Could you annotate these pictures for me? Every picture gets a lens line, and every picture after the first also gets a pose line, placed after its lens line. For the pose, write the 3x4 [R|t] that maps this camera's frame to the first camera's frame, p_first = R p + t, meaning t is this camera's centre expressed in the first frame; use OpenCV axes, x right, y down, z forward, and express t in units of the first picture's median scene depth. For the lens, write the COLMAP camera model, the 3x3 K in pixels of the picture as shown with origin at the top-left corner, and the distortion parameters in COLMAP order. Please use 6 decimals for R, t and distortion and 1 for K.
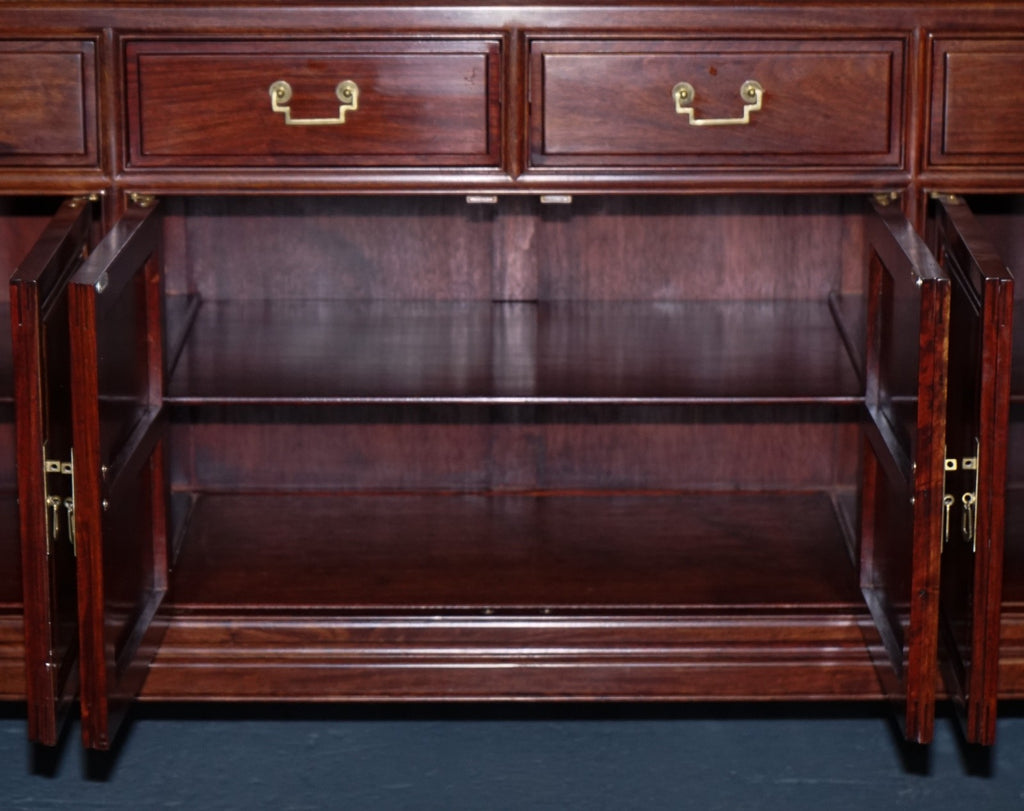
lens RADIAL K [[3244.1, 0, 536.1], [0, 3244.1, 425.0], [0, 0, 1]] dist [-0.092044, 0.000000]
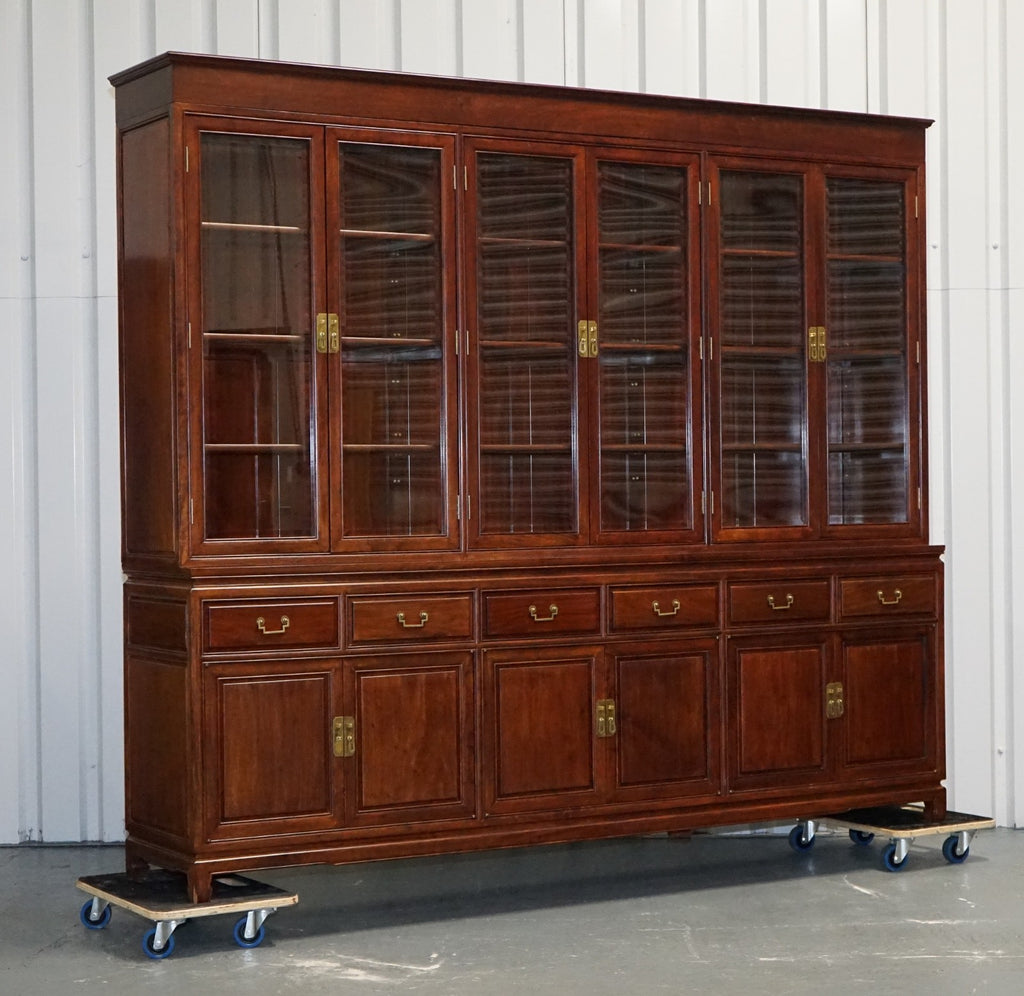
lens RADIAL K [[2267.5, 0, 504.8], [0, 2267.5, 499.5], [0, 0, 1]] dist [-0.083738, 0.000000]
pose [[0.872365, -0.015362, 0.488614, -1.030668], [0.139996, 0.965495, -0.219592, 0.223906], [-0.468381, 0.259969, 0.844414, -0.626896]]
